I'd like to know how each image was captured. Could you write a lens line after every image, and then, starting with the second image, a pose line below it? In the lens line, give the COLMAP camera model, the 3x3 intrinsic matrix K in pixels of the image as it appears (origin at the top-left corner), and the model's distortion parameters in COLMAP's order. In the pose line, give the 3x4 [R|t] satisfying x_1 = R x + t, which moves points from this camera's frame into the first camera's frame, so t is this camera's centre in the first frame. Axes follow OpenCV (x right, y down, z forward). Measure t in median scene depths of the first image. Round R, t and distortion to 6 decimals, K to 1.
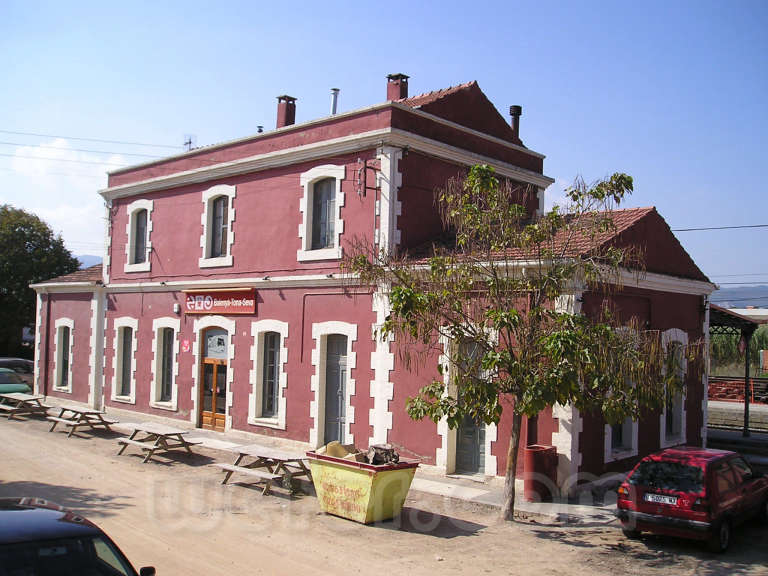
lens RADIAL K [[797.4, 0, 378.4], [0, 797.4, 289.3], [0, 0, 1]] dist [-0.095459, 0.000000]
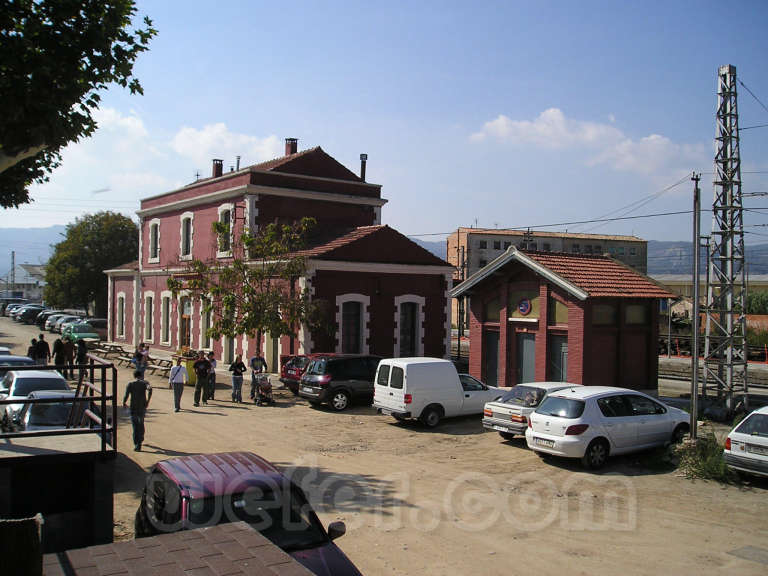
lens RADIAL K [[797.4, 0, 387.9], [0, 797.4, 289.4], [0, 0, 1]] dist [-0.095459, 0.000000]
pose [[0.982773, -0.011624, -0.184453, 0.501506], [0.018793, 0.999132, 0.037165, -0.020763], [0.183861, -0.039991, 0.982138, -0.548179]]
